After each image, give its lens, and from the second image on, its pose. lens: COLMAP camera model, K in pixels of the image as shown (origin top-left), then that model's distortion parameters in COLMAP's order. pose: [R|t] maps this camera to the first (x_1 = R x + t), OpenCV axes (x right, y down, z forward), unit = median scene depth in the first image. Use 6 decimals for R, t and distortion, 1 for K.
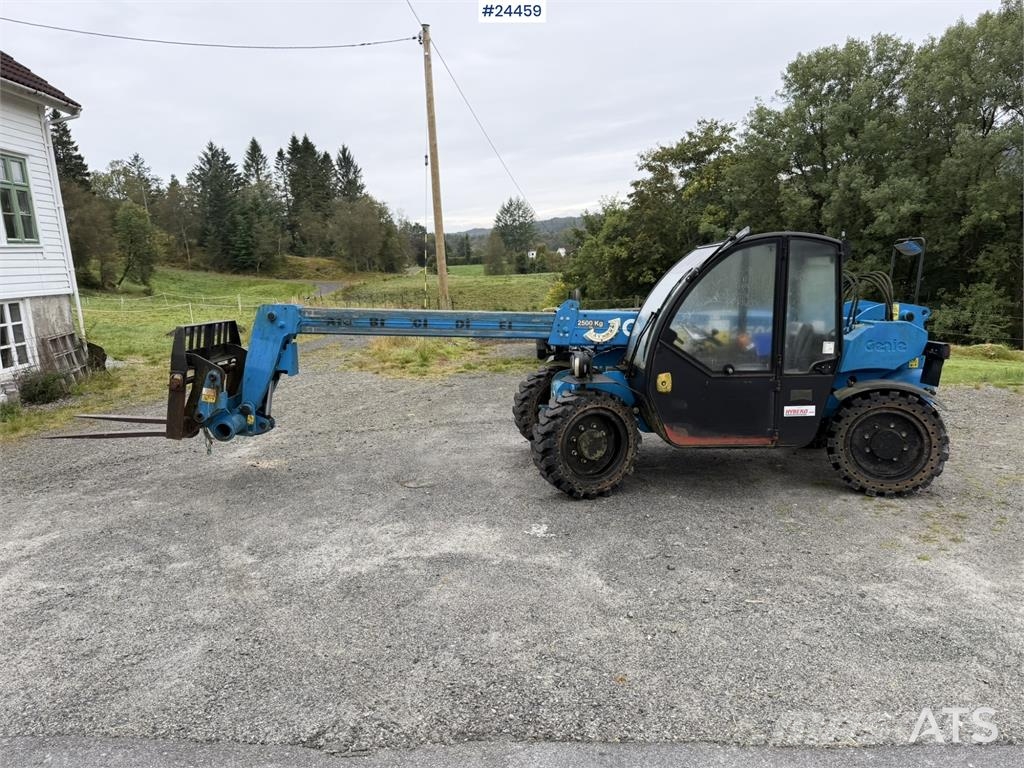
lens RADIAL K [[719.3, 0, 519.7], [0, 719.3, 386.1], [0, 0, 1]] dist [0.033399, -0.043870]
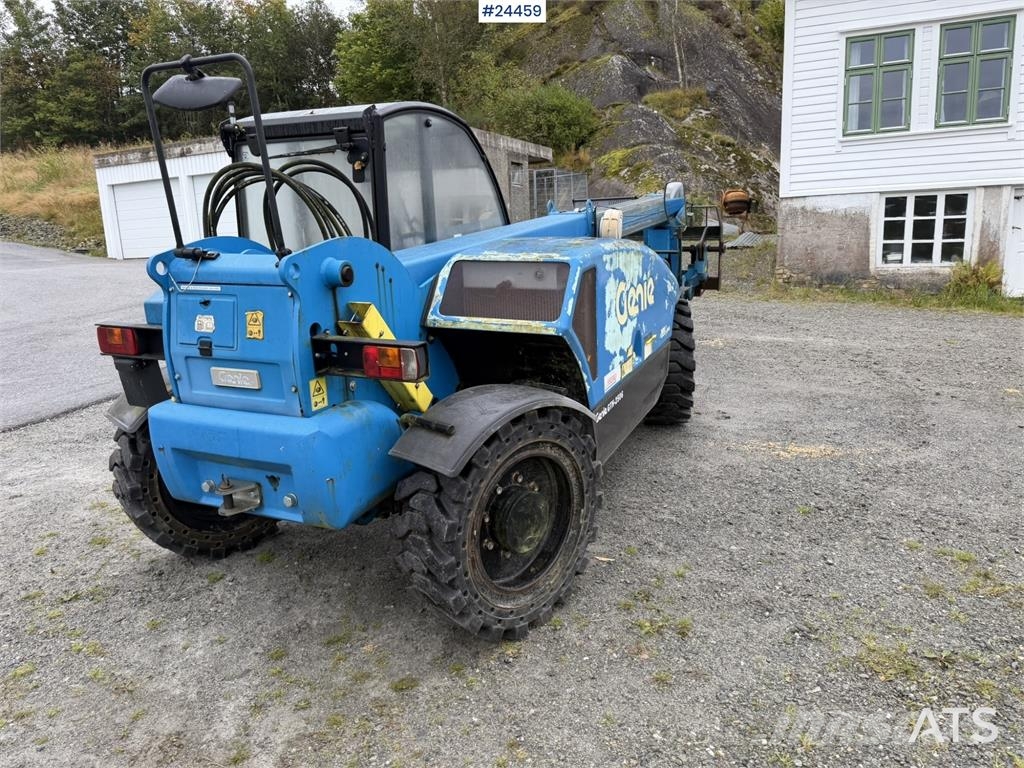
lens RADIAL K [[719.3, 0, 518.6], [0, 719.3, 380.1], [0, 0, 1]] dist [0.033399, -0.043870]
pose [[-0.450354, 0.254912, -0.855688, 0.732757], [-0.093821, 0.939561, 0.329277, -0.171546], [0.887907, 0.228572, -0.399219, 1.193817]]
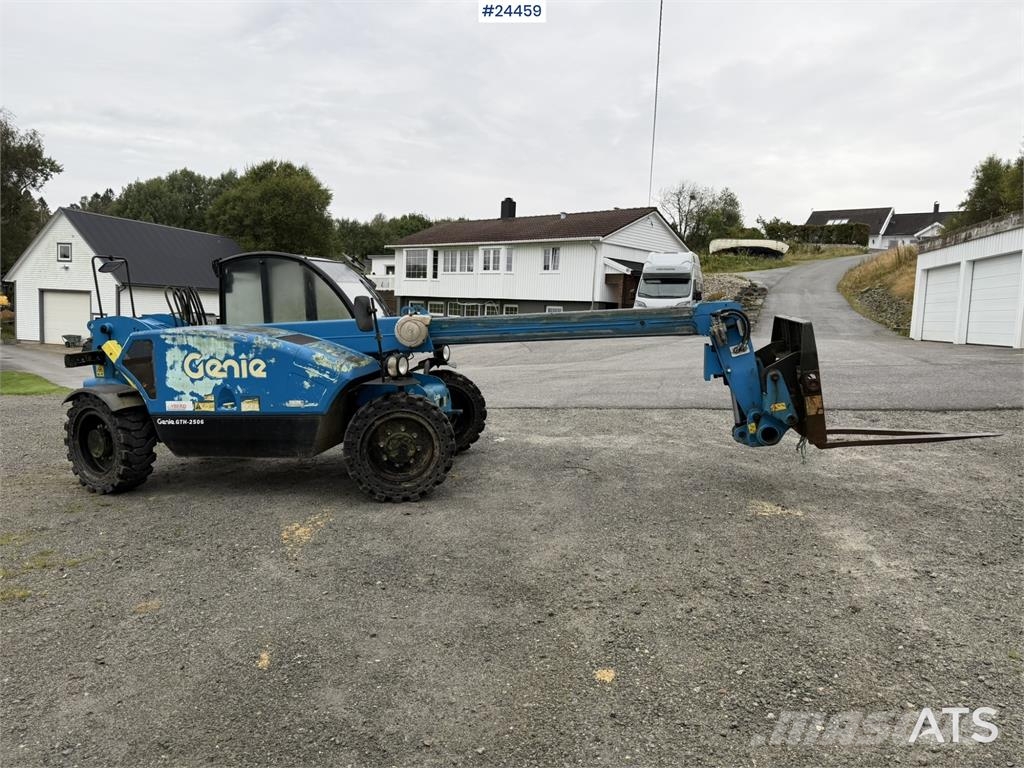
lens RADIAL K [[719.3, 0, 514.2], [0, 719.3, 378.2], [0, 0, 1]] dist [0.033399, -0.043870]
pose [[-0.975312, 0.004169, 0.220792, -0.254616], [0.062066, 0.964695, 0.255952, -0.243101], [-0.211930, 0.263336, -0.941137, 1.753923]]
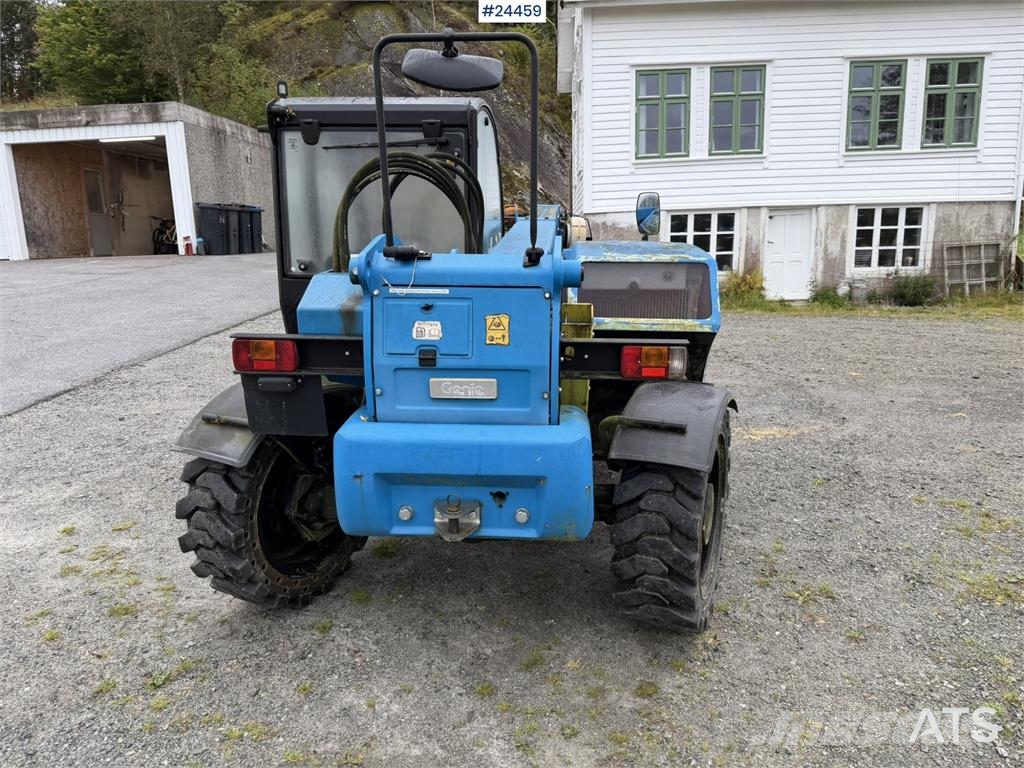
lens RADIAL K [[719.3, 0, 518.4], [0, 719.3, 382.1], [0, 0, 1]] dist [0.033399, -0.043870]
pose [[-0.105330, 0.260062, -0.959830, 0.794592], [-0.148501, 0.950263, 0.273766, -0.137003], [0.983287, 0.171372, -0.061472, 0.973942]]
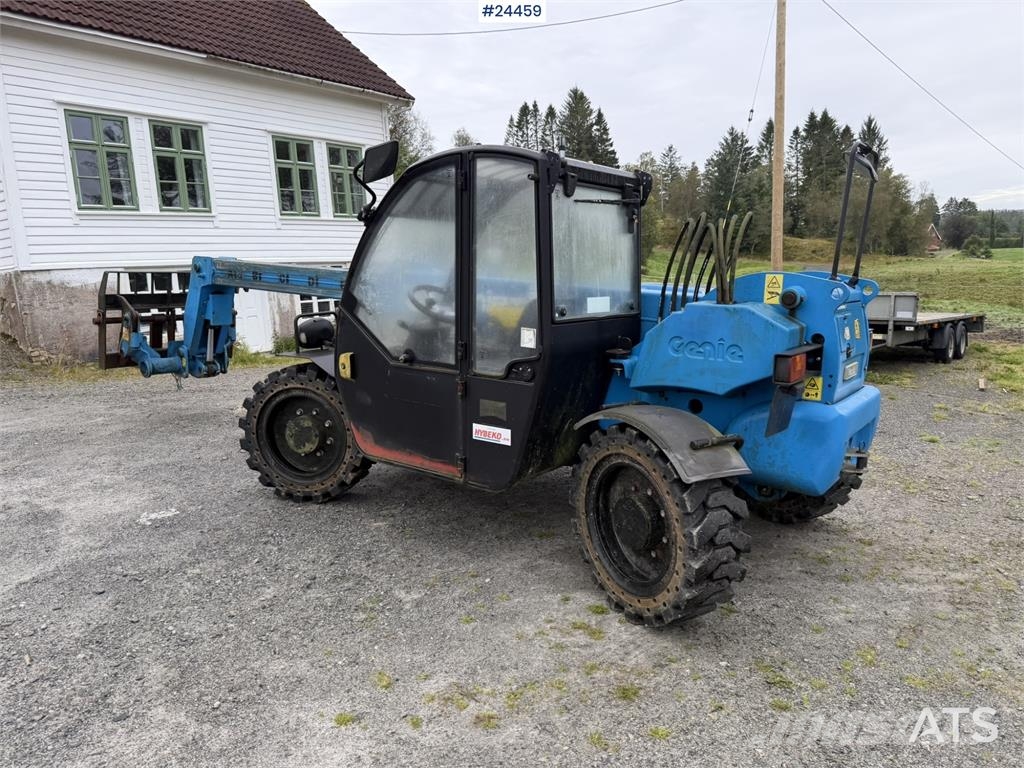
lens RADIAL K [[719.3, 0, 518.6], [0, 719.3, 382.9], [0, 0, 1]] dist [0.033399, -0.043870]
pose [[0.771785, 0.123963, -0.623684, 0.623777], [-0.112662, 0.991954, 0.057746, -0.038579], [0.625824, 0.025698, 0.779541, 0.418205]]
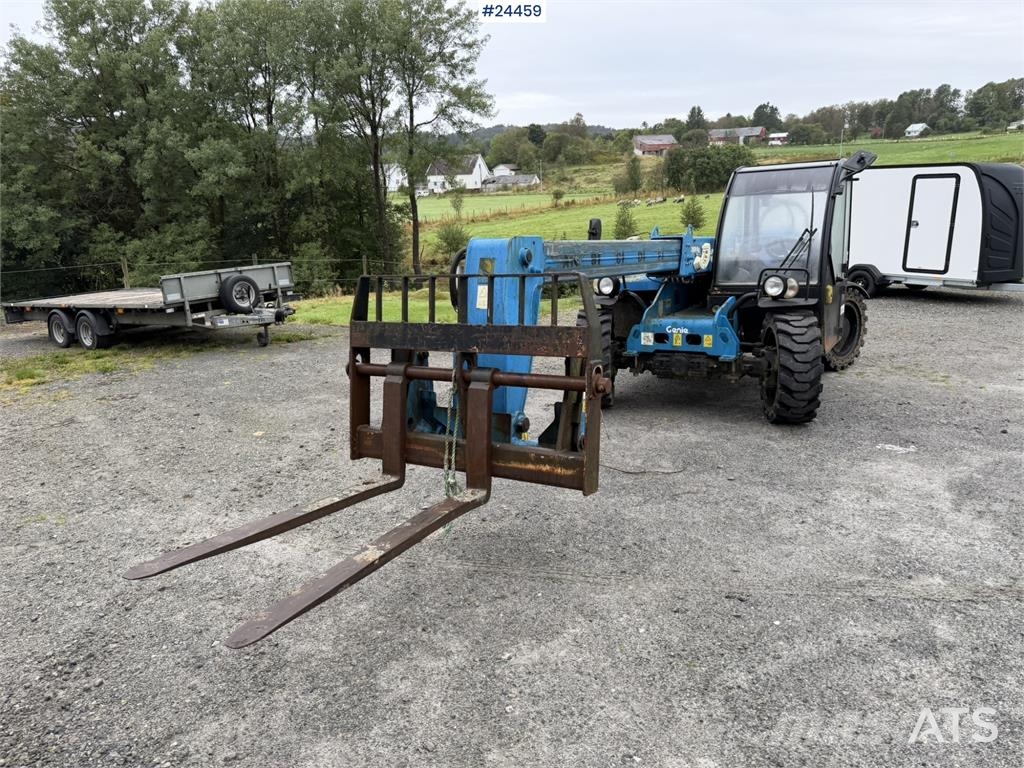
lens RADIAL K [[719.3, 0, 519.2], [0, 719.3, 379.6], [0, 0, 1]] dist [0.033399, -0.043870]
pose [[0.541065, -0.182248, 0.820996, -0.741501], [0.154708, 0.981145, 0.115841, -0.060127], [-0.826628, 0.064337, 0.559059, 0.613122]]
